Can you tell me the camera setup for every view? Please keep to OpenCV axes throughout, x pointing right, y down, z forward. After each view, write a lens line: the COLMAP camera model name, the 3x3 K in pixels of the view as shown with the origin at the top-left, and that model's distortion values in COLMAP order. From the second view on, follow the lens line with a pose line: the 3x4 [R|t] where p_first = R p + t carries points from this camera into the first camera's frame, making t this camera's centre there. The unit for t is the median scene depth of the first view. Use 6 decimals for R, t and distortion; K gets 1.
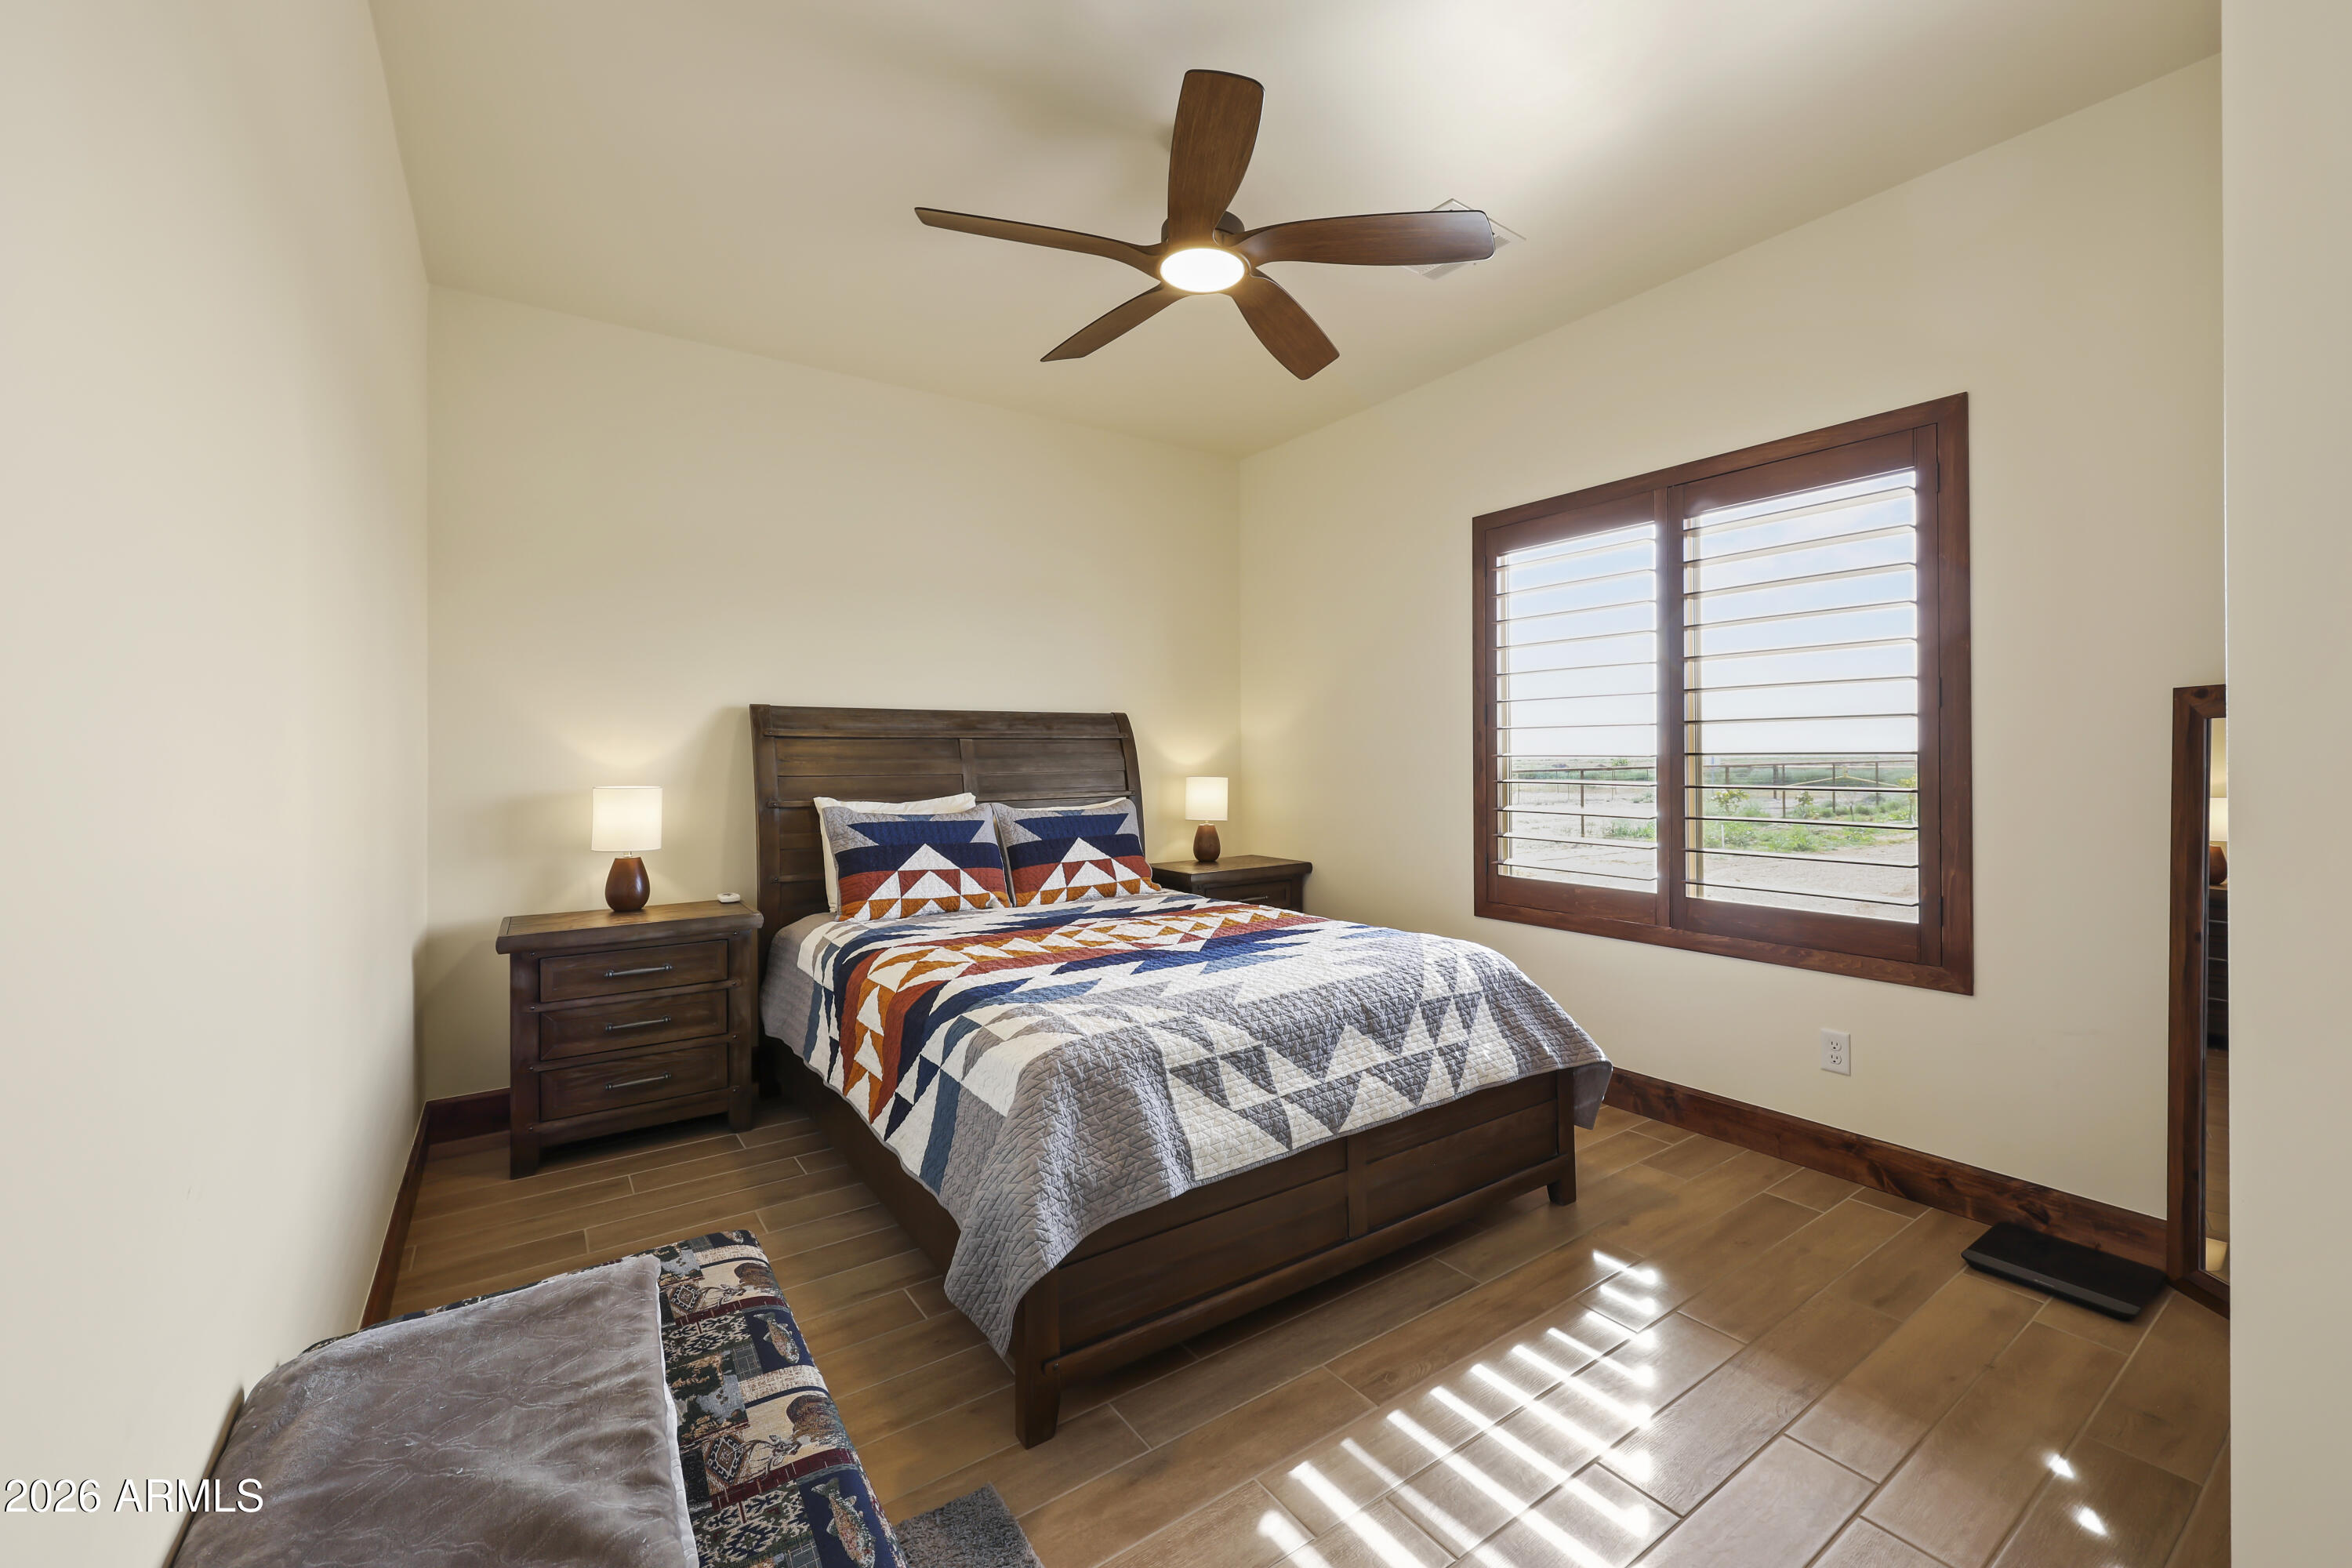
lens RADIAL K [[958.1, 0, 1185.4], [0, 958.1, 748.1], [0, 0, 1]] dist [-0.002478, 0.000723]
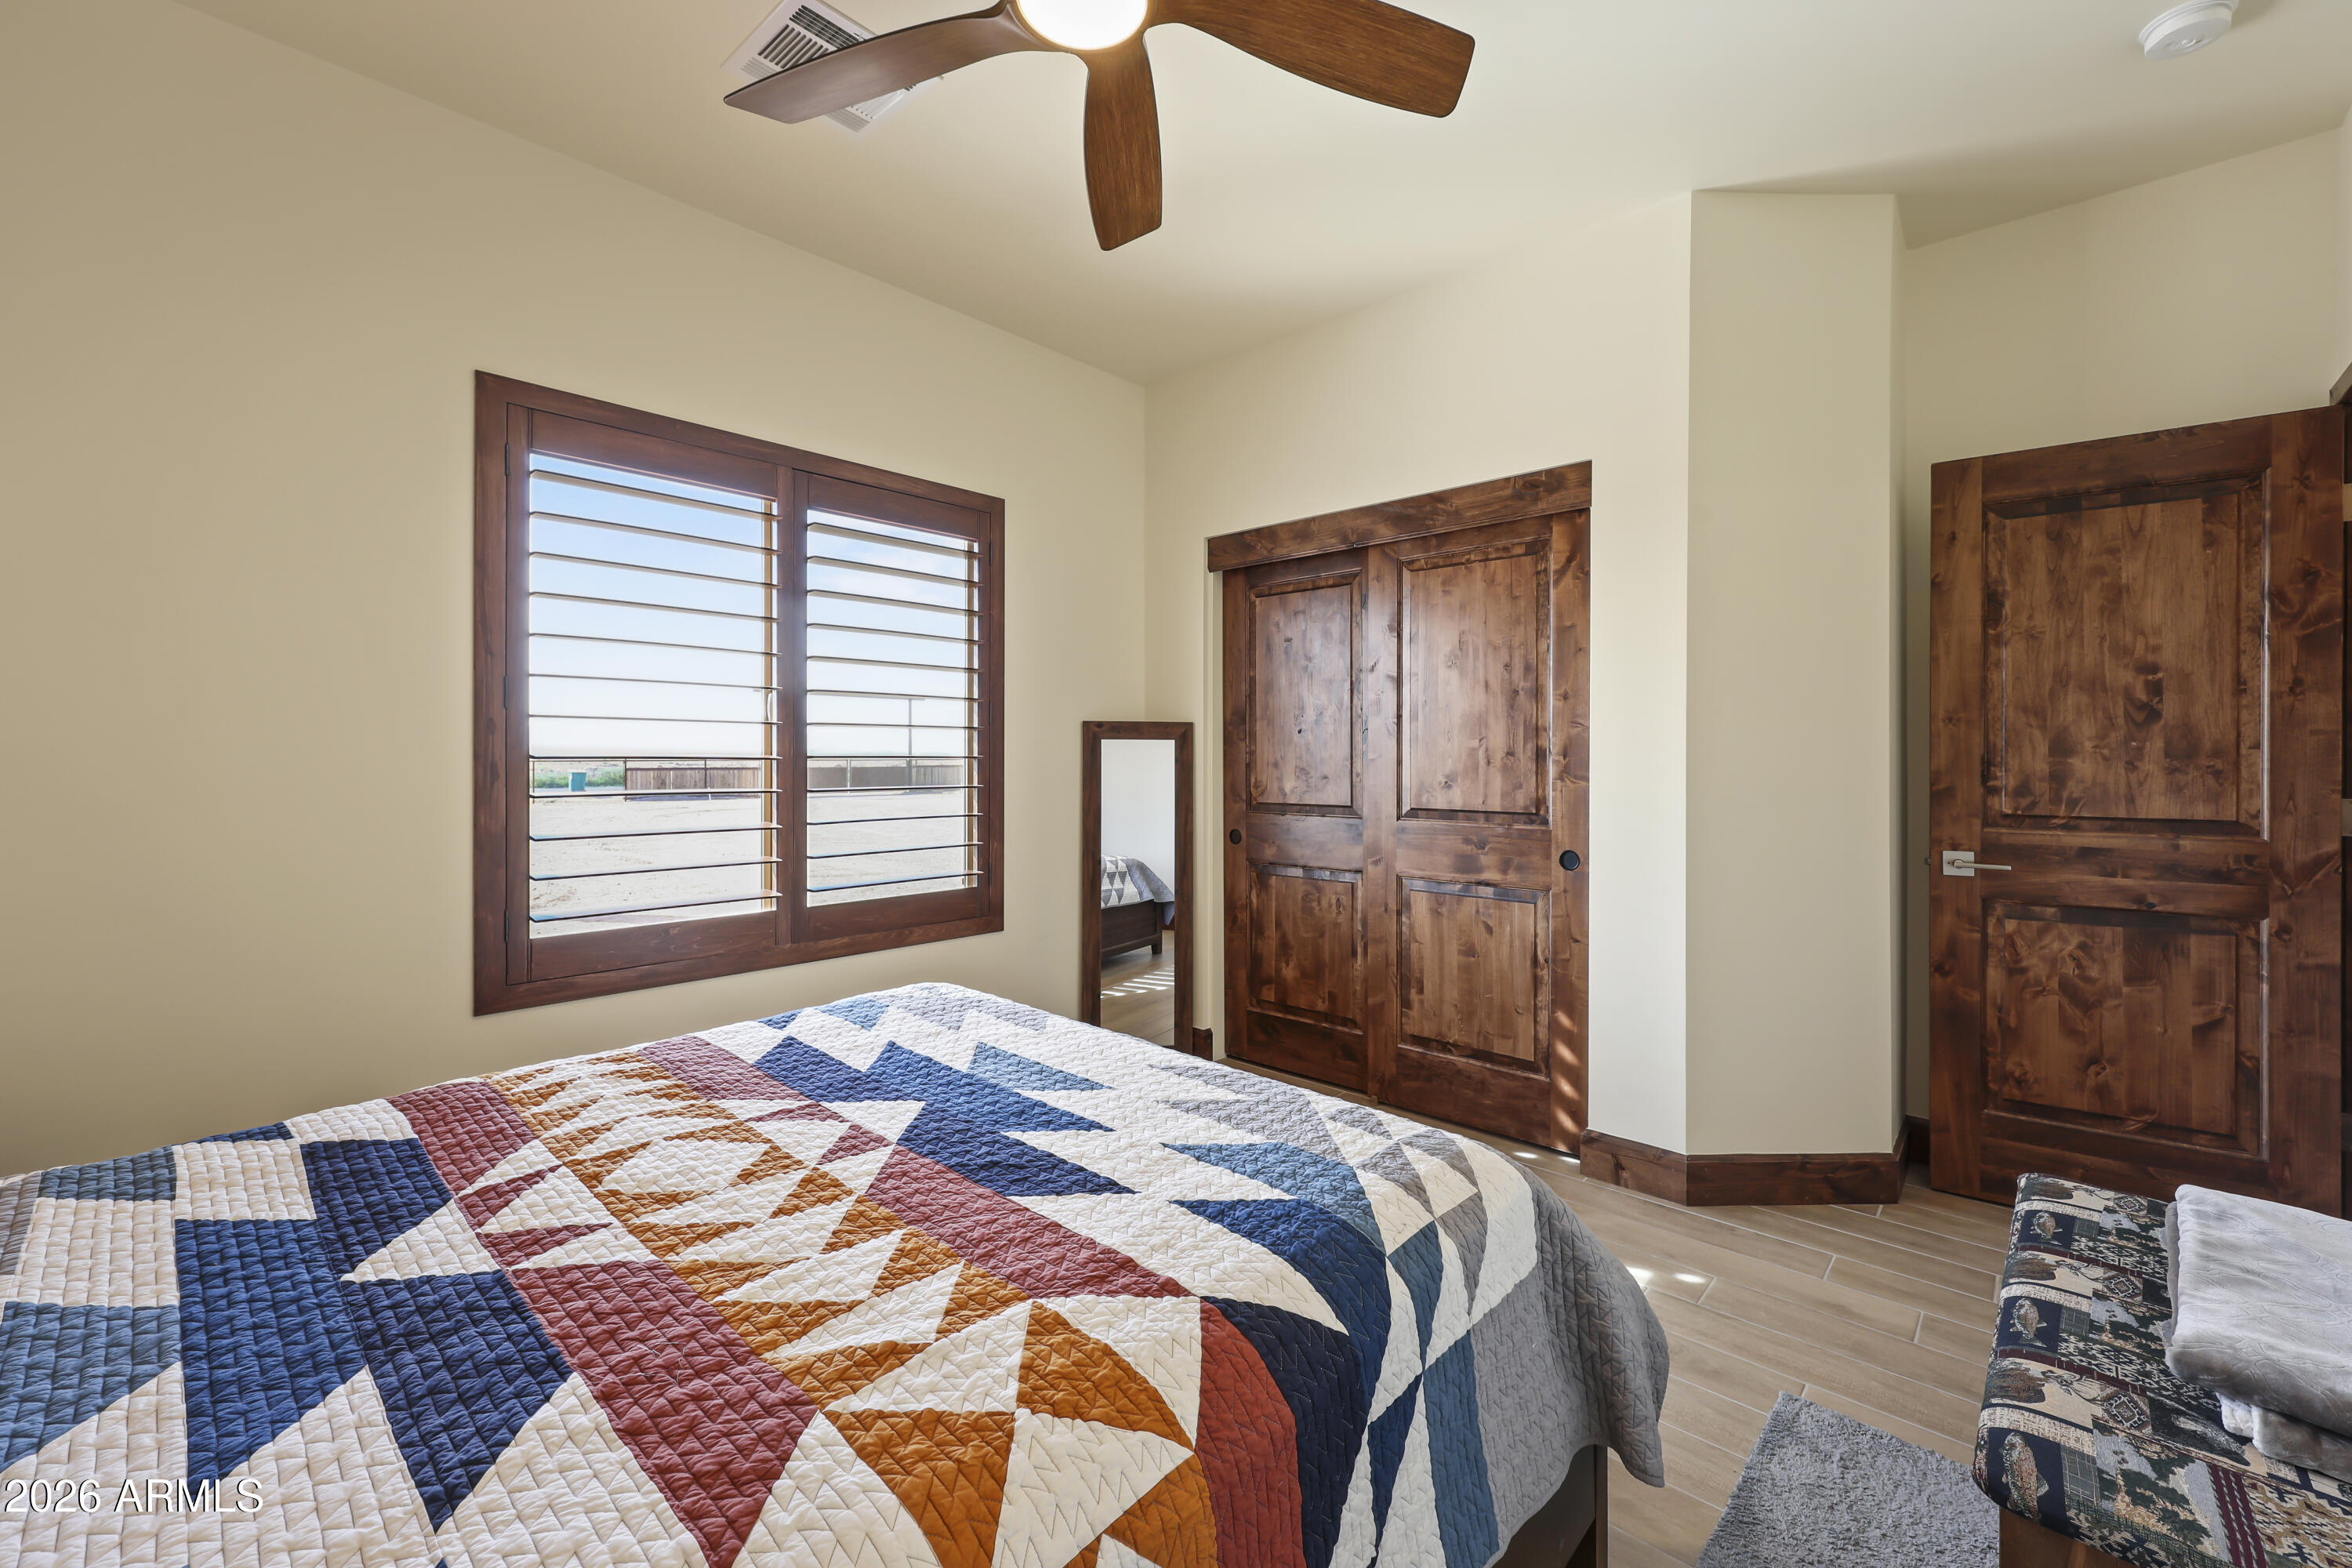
lens RADIAL K [[962.9, 0, 1187.6], [0, 962.9, 759.2], [0, 0, 1]] dist [-0.000209, -0.000167]
pose [[-0.219413, 0.002133, 0.975630, -0.521192], [-0.007047, 0.999968, -0.003771, 0.010128], [-0.975607, -0.007703, -0.219391, 0.890881]]
